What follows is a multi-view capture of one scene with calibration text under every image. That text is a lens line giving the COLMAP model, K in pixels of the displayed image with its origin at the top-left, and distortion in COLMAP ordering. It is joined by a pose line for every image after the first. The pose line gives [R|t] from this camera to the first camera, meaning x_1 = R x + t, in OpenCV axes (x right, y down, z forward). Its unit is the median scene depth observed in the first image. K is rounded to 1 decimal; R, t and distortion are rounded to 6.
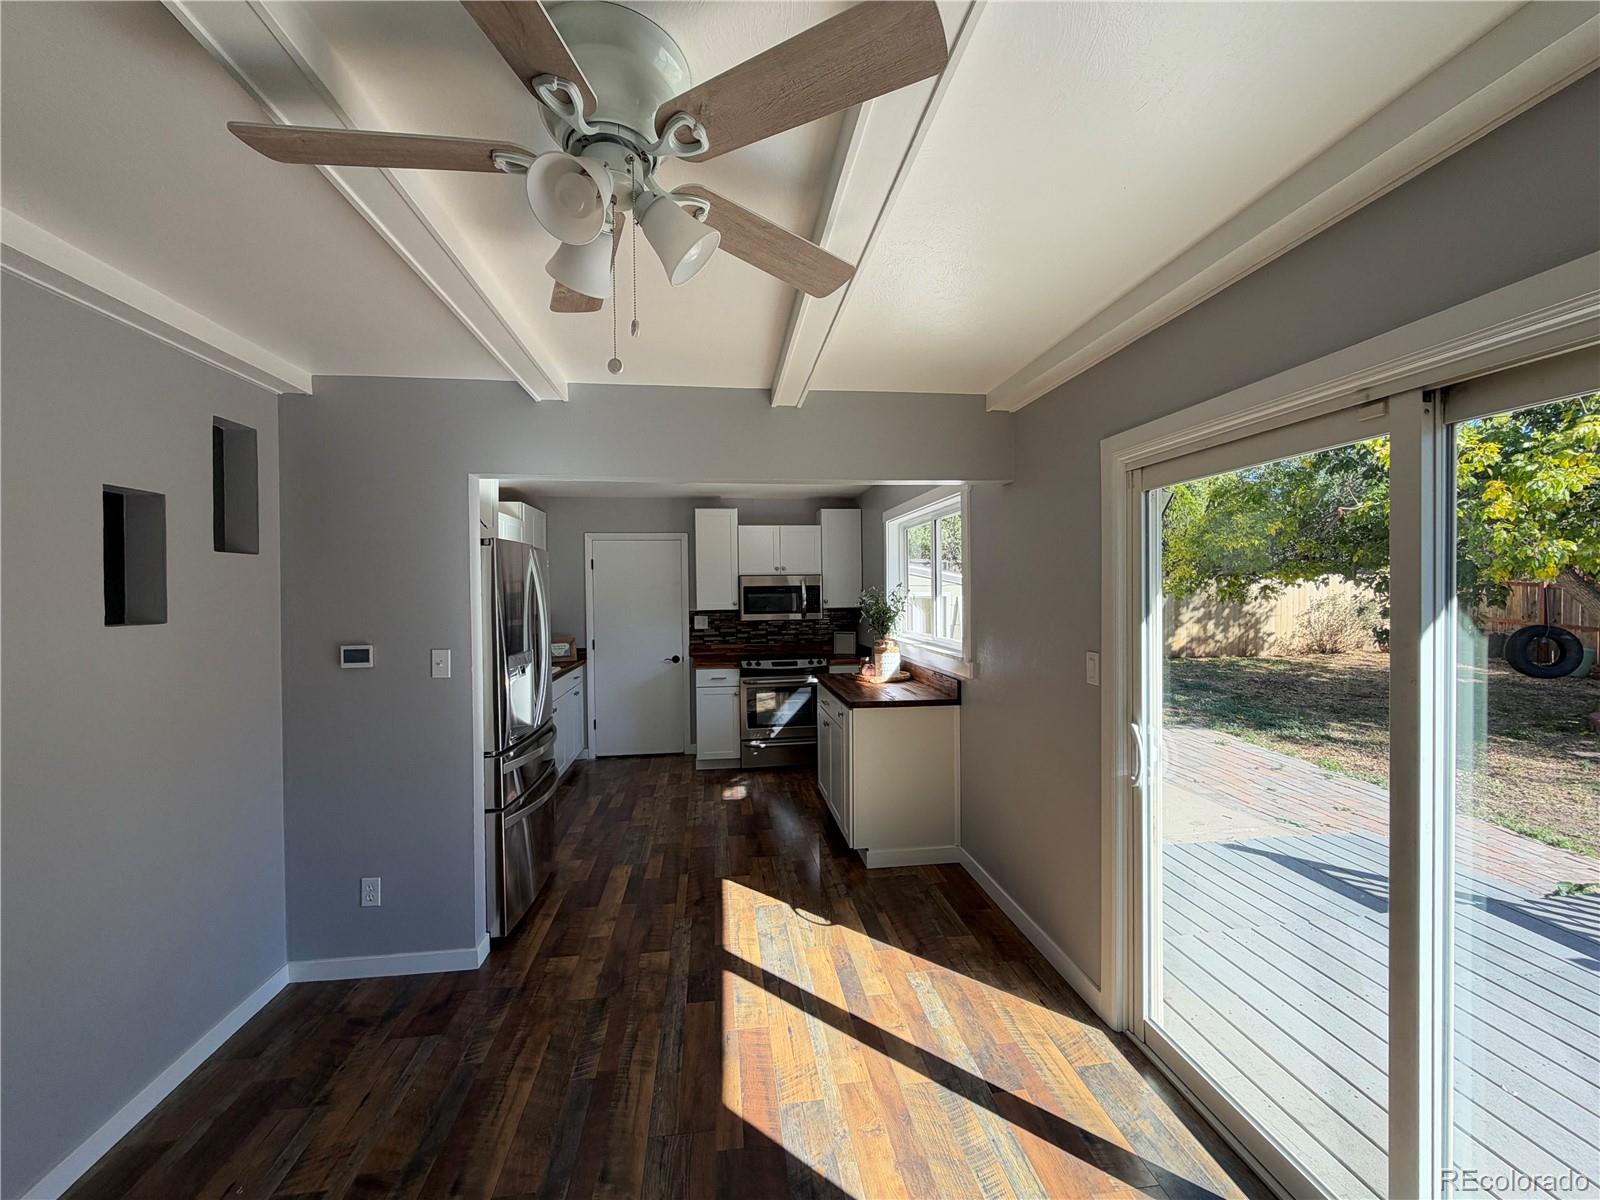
lens RADIAL K [[639.3, 0, 797.6], [0, 639.3, 600.5], [0, 0, 1]] dist [-0.003089, 0.000325]
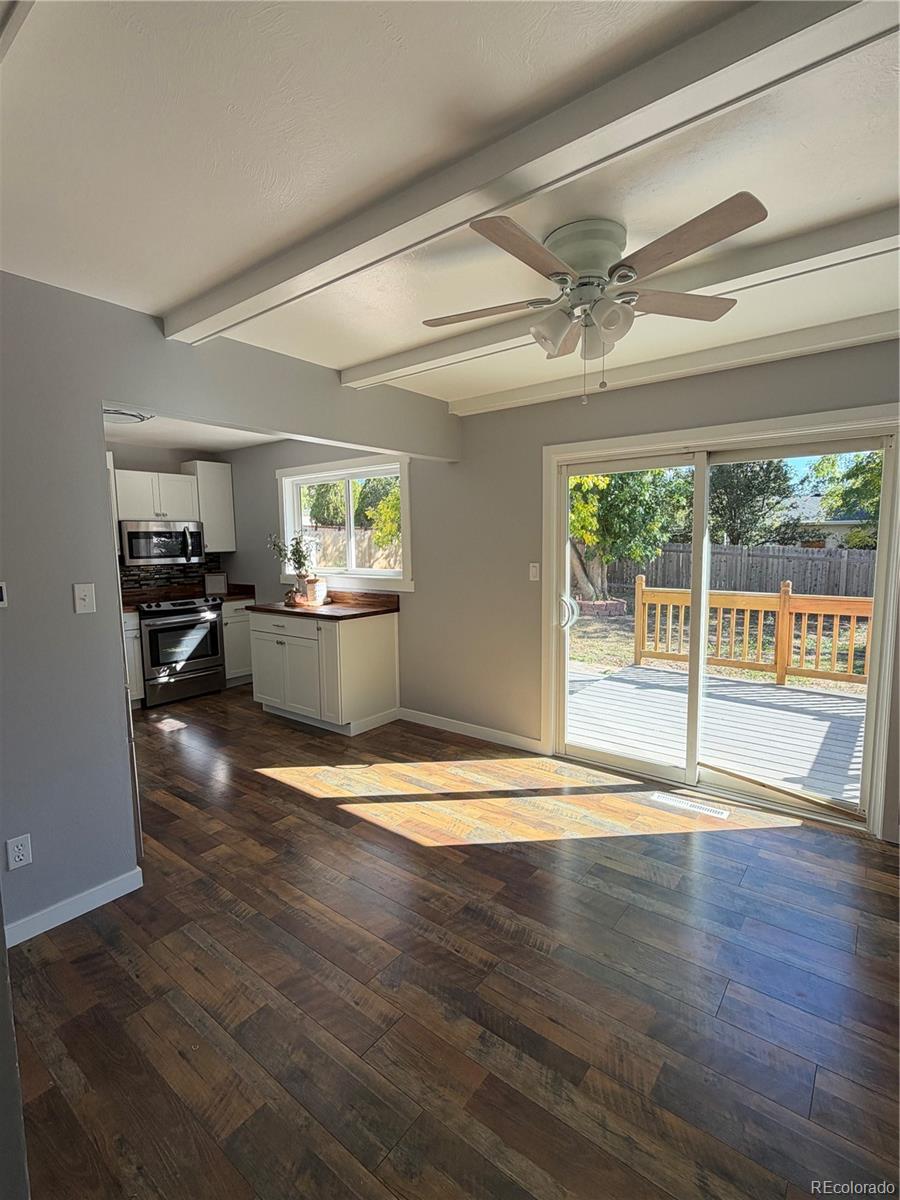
lens RADIAL K [[565.2, 0, 455.1], [0, 565.2, 599.4], [0, 0, 1]] dist [0.000952, -0.001041]
pose [[0.710299, -0.074328, 0.699965, -0.553174], [0.018662, 0.996048, 0.086831, 0.026404], [-0.703653, -0.048613, 0.708879, 0.000833]]
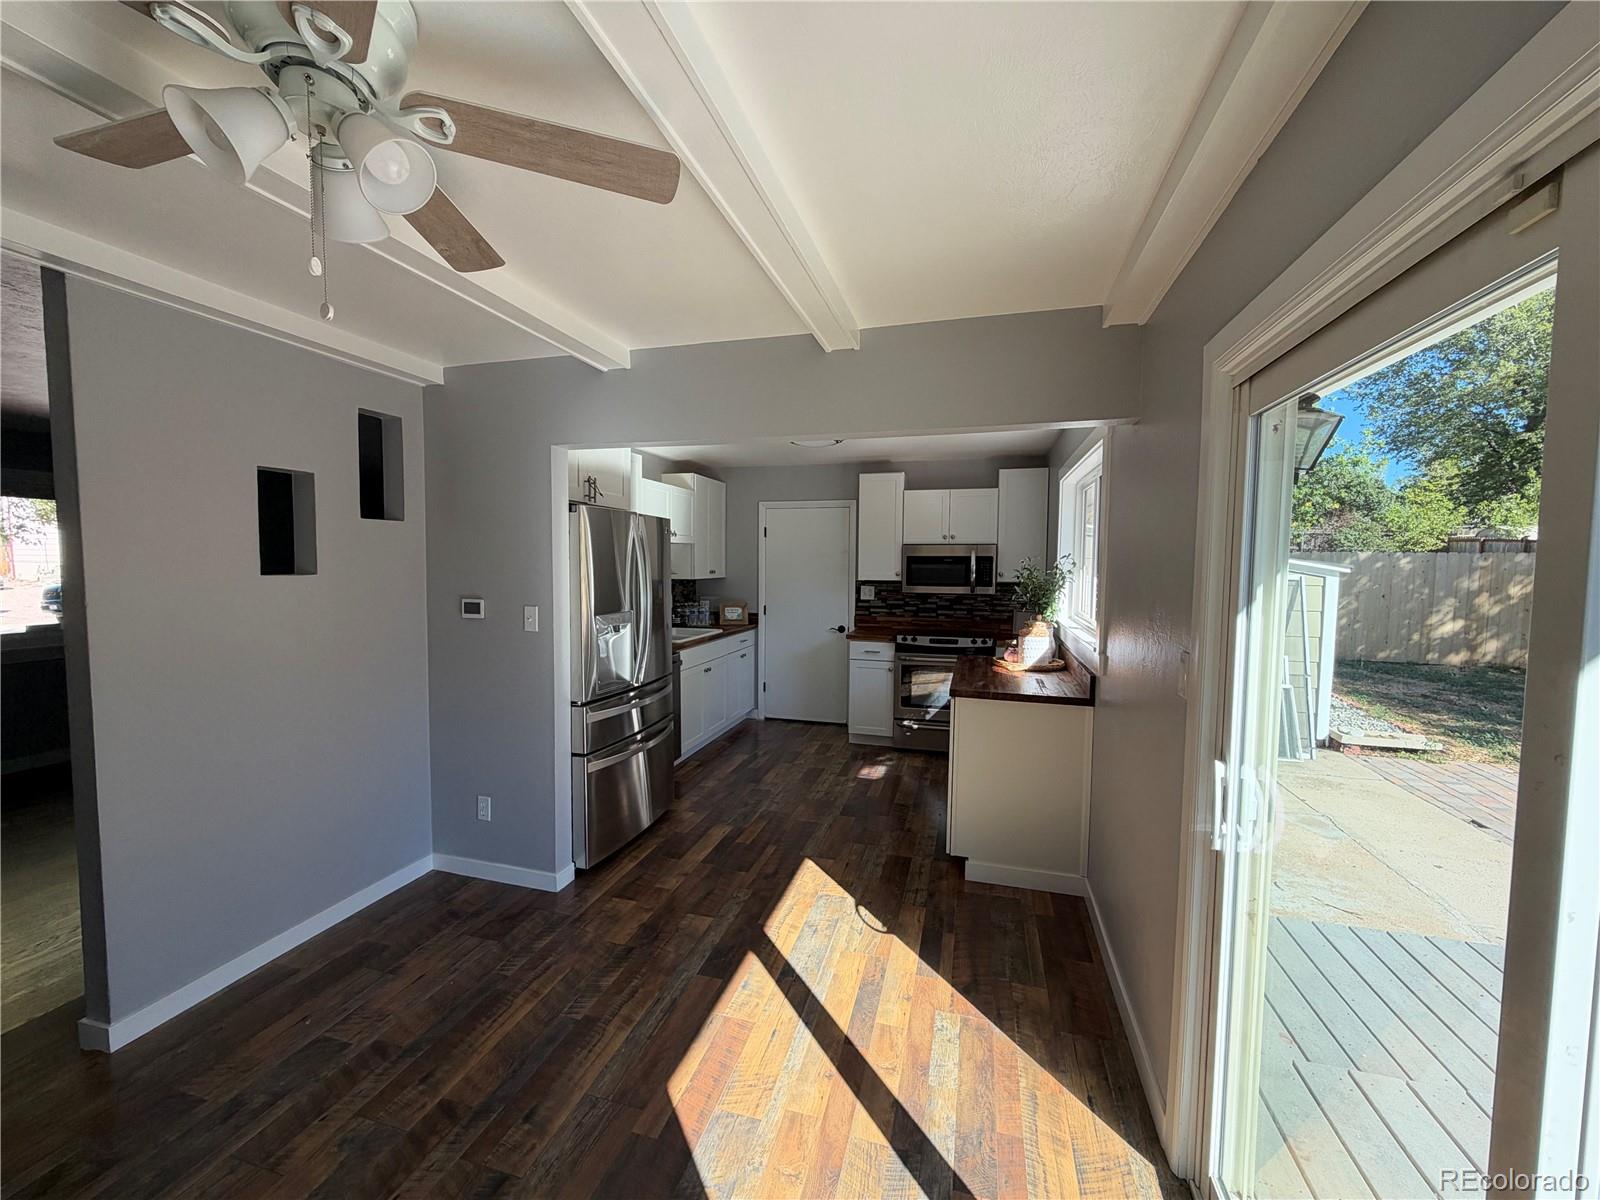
lens RADIAL K [[639.3, 0, 795.5], [0, 639.3, 601.6], [0, 0, 1]] dist [-0.003089, 0.000325]
pose [[0.916330, 0.044606, -0.397932, 0.224984], [-0.025471, 0.998256, 0.053248, -0.001642], [0.399613, -0.038657, 0.915868, 0.118339]]
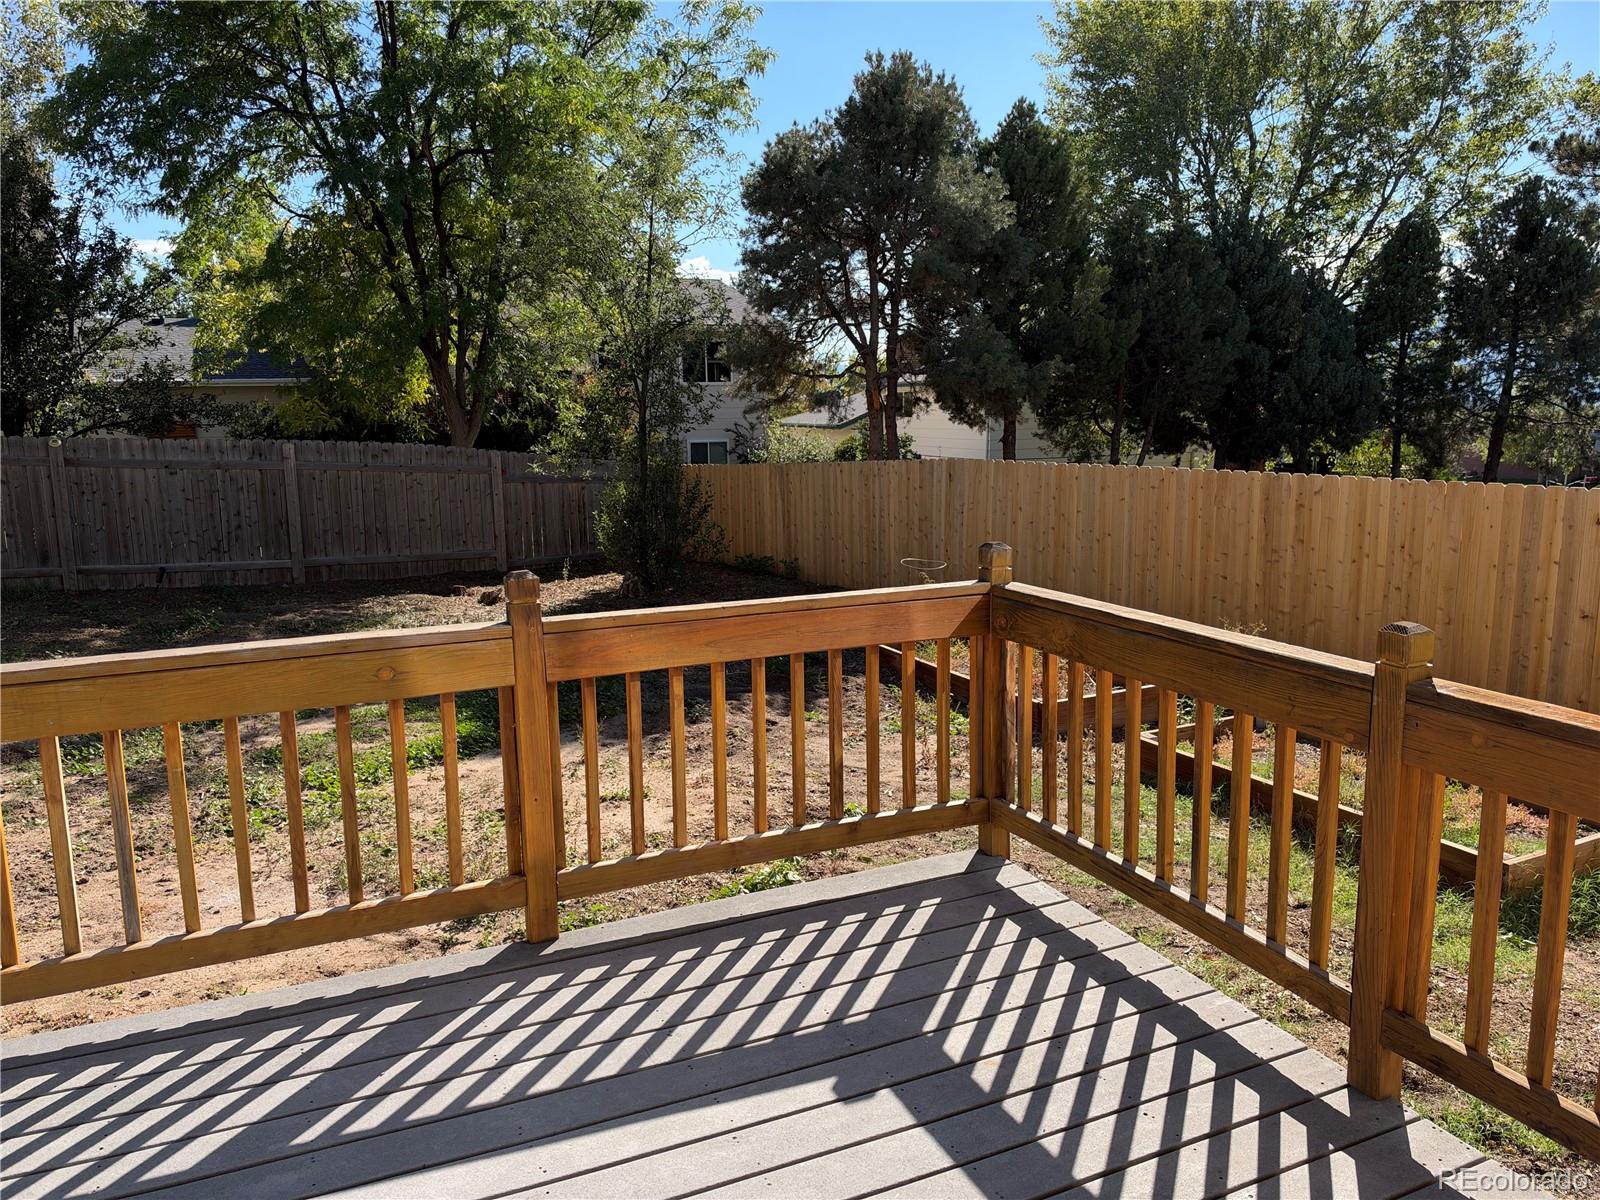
lens RADIAL K [[1150.8, 0, 795.2], [0, 1150.8, 606.8], [0, 0, 1]] dist [0.054835, -0.087801]
pose [[-0.292987, -0.154563, 0.943541, 0.336931], [0.034017, 0.984537, 0.171842, 0.009365], [-0.955511, 0.082444, -0.283199, 0.537535]]
